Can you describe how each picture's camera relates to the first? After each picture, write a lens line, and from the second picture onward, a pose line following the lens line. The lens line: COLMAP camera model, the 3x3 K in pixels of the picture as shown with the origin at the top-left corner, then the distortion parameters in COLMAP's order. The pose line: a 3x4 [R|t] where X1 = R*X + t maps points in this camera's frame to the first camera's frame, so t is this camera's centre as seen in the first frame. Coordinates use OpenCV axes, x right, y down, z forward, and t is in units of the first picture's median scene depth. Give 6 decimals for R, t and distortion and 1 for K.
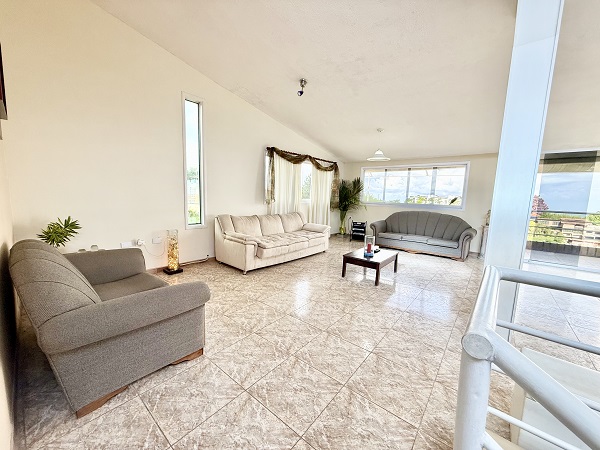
lens RADIAL K [[240.9, 0, 302.0], [0, 240.9, 225.5], [0, 0, 1]] dist [-0.000258, -0.000201]
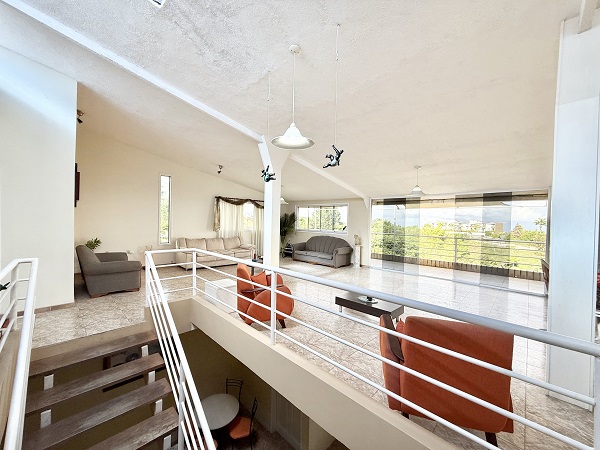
lens RADIAL K [[240.9, 0, 298.0], [0, 240.9, 224.3], [0, 0, 1]] dist [-0.000258, -0.000201]
pose [[0.995953, -0.005062, -0.089733, 0.510137], [-0.005298, 0.993371, -0.114834, 0.042911], [0.089719, 0.114845, 0.989324, -0.492578]]
